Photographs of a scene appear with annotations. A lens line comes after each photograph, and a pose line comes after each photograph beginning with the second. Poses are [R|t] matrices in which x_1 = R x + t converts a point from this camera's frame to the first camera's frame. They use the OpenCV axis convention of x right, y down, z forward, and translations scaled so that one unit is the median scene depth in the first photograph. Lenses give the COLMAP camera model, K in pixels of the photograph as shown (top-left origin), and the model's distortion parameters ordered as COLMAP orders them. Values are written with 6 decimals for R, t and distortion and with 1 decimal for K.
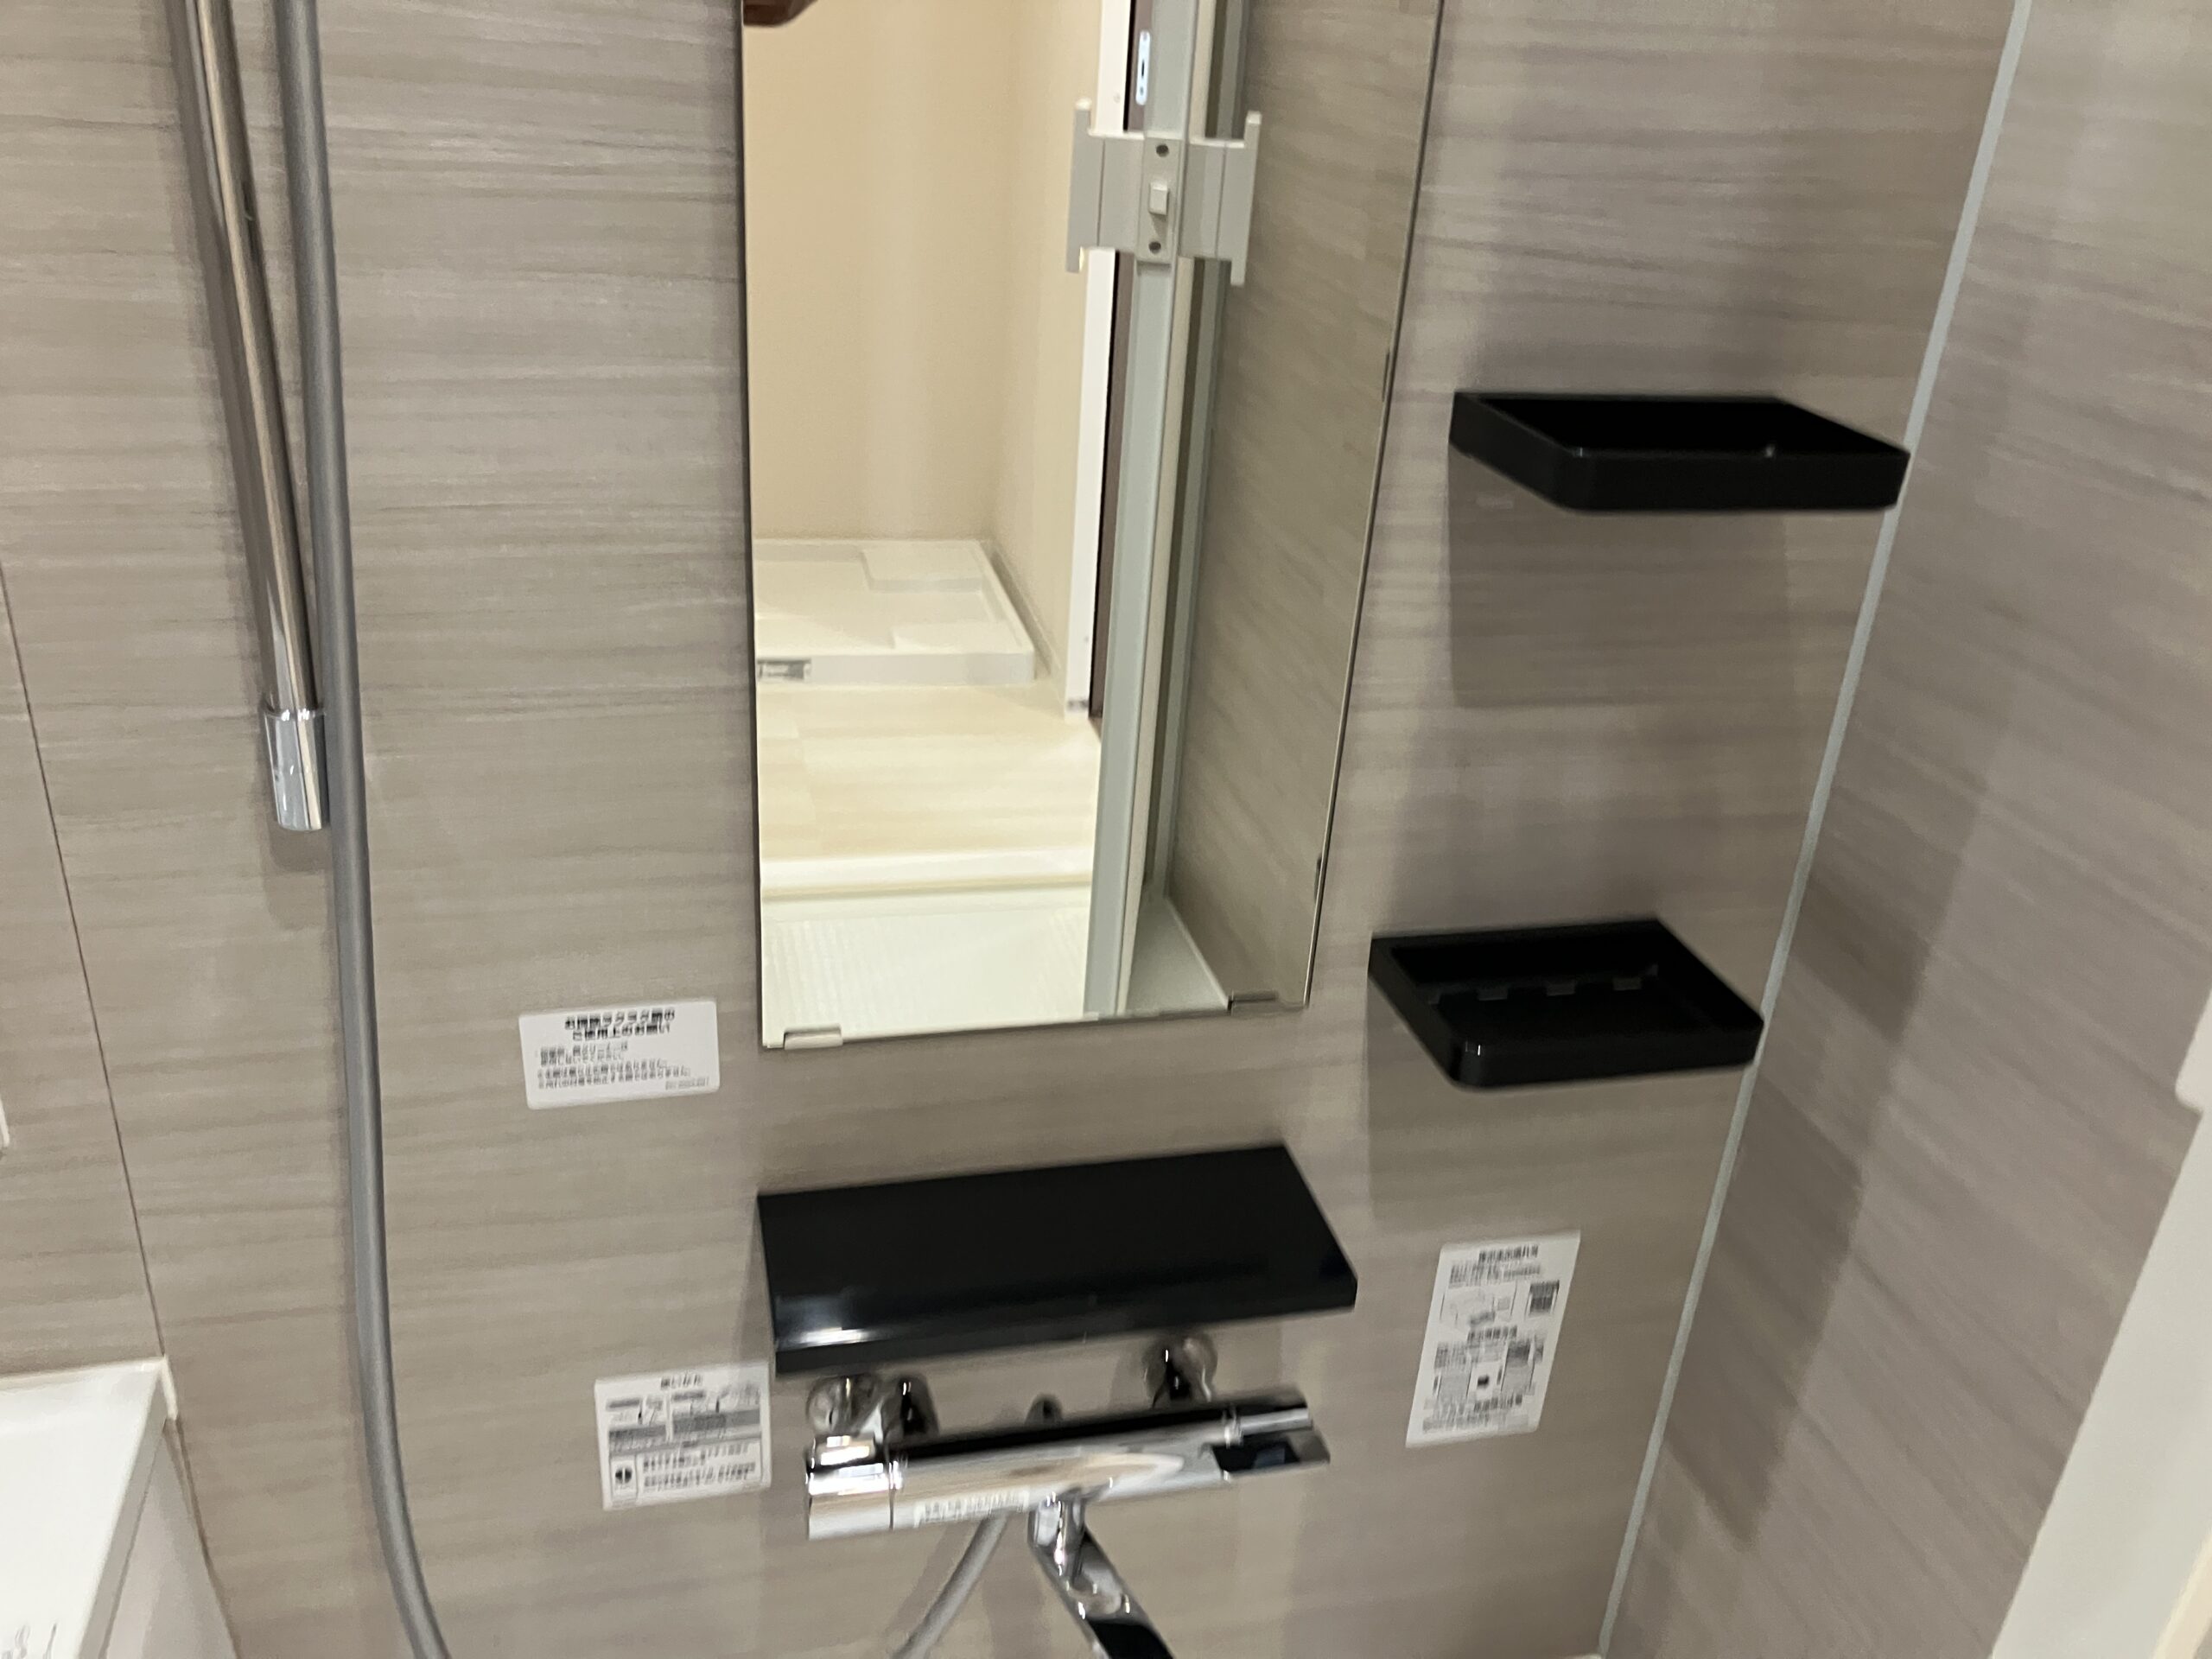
lens RADIAL K [[1821.4, 0, 1103.6], [0, 1821.4, 815.8], [0, 0, 1]] dist [0.035431, -0.029608]
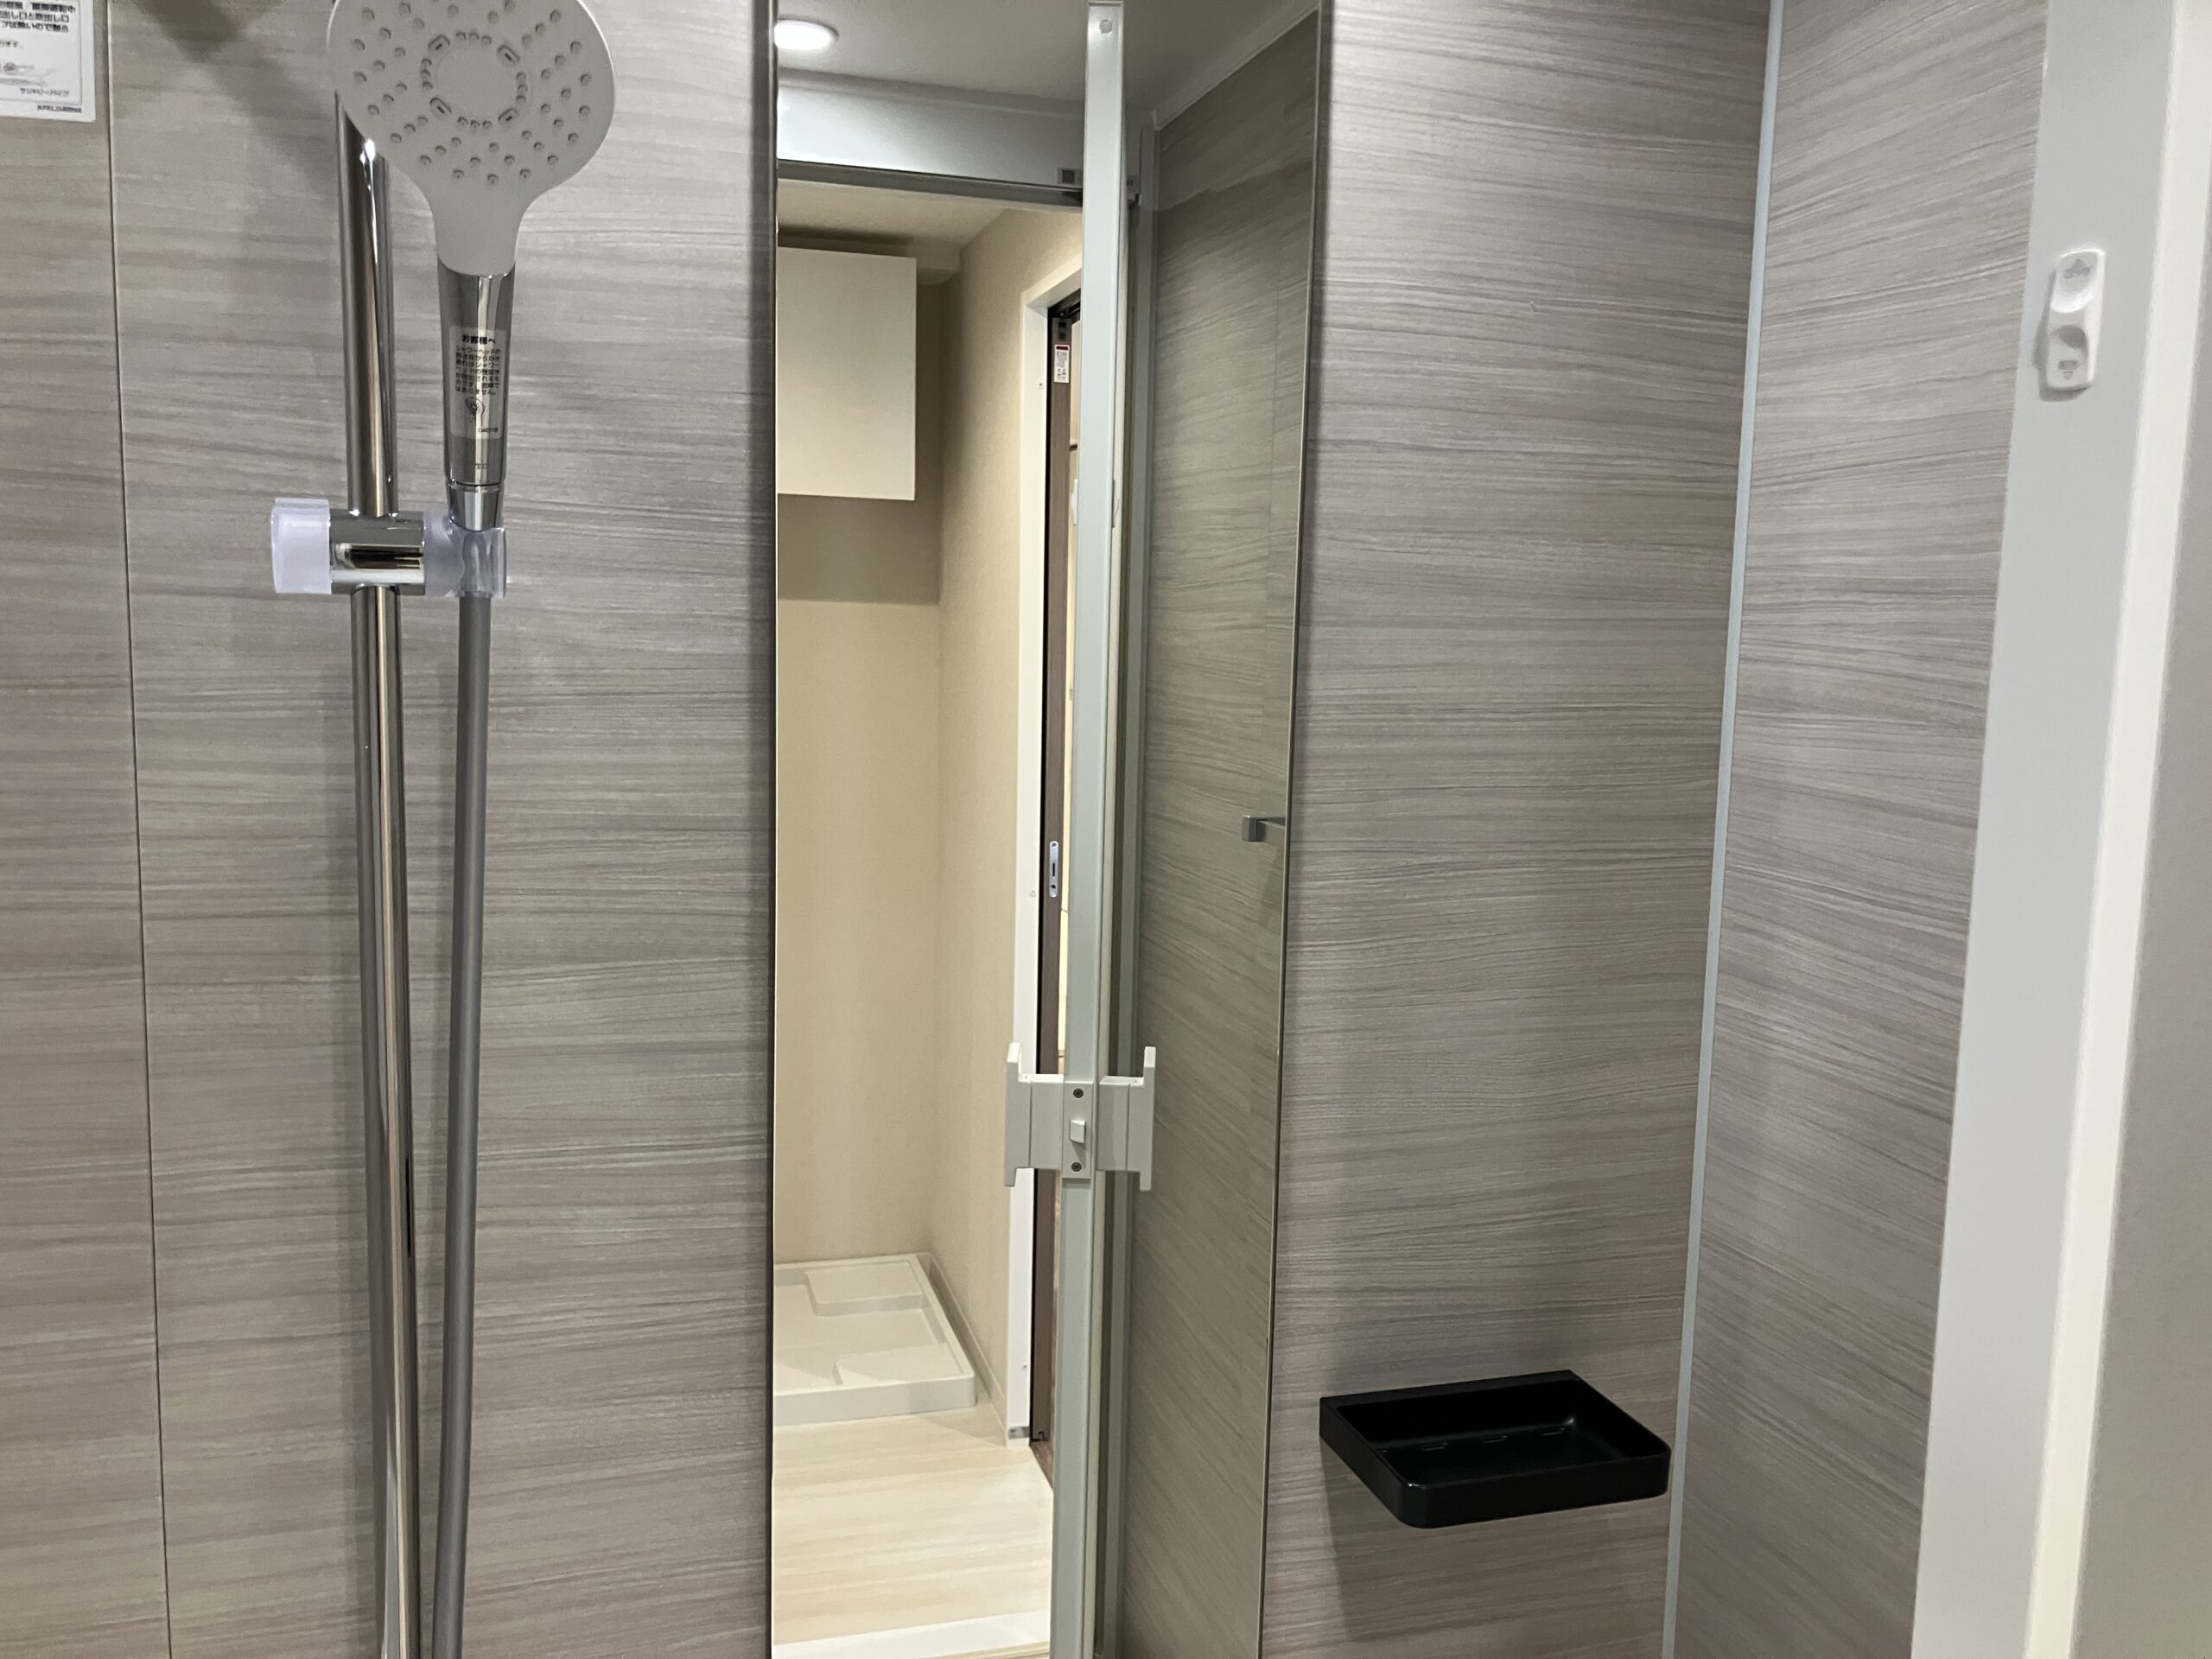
lens RADIAL K [[1821.4, 0, 1107.1], [0, 1821.4, 849.9], [0, 0, 1]] dist [0.035431, -0.029608]
pose [[0.997672, -0.046454, 0.049924, -0.002765], [0.059232, 0.953090, -0.296833, -0.220971], [-0.033793, 0.299100, 0.953623, -0.322061]]
